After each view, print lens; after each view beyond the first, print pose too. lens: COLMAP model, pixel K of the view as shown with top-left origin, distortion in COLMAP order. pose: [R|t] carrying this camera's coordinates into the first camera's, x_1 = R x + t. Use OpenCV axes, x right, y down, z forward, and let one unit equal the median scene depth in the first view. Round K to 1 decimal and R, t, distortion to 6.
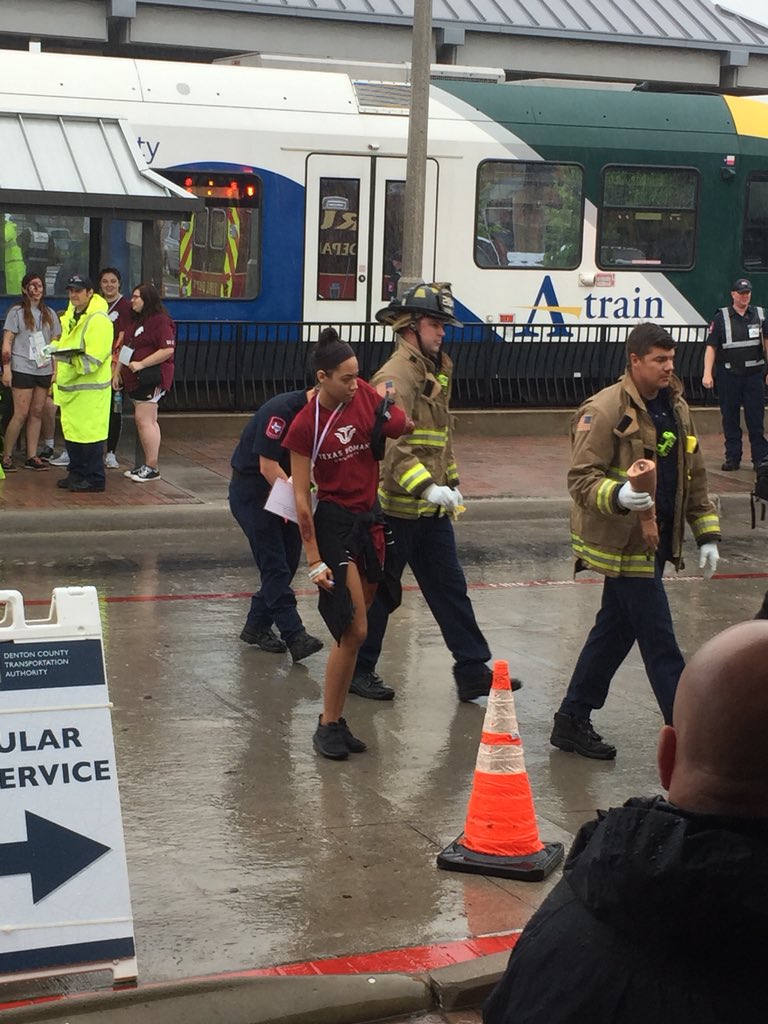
lens RADIAL K [[1777.8, 0, 429.9], [0, 1777.8, 624.4], [0, 0, 1]] dist [0.020732, 0.030979]
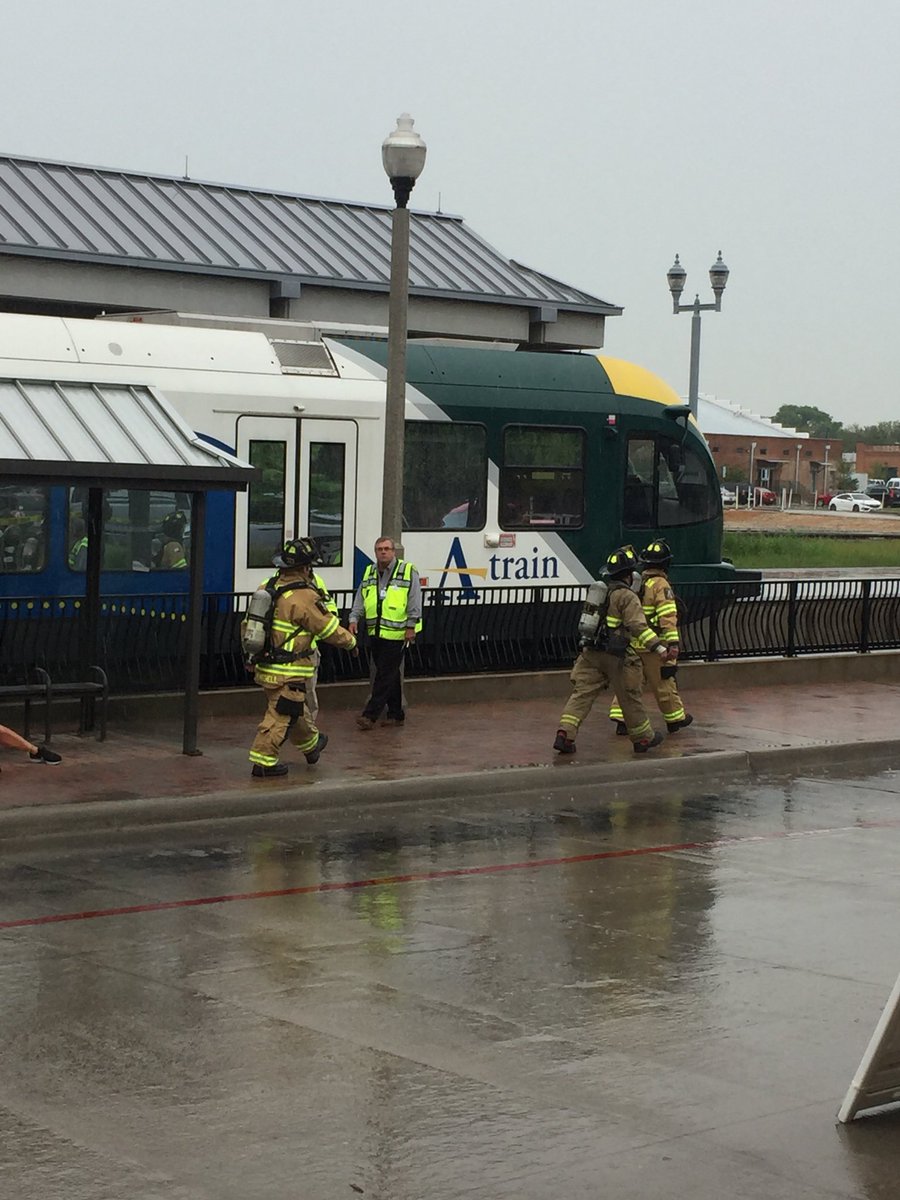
lens RADIAL K [[2159.9, 0, 450.0], [0, 2159.9, 600.0], [0, 0, 1]] dist [0.036451, 0.169586]
pose [[0.941169, -0.029309, 0.336662, -0.327497], [0.080666, 0.986918, -0.139590, -0.000688], [-0.328166, 0.158535, 0.931221, -0.075598]]
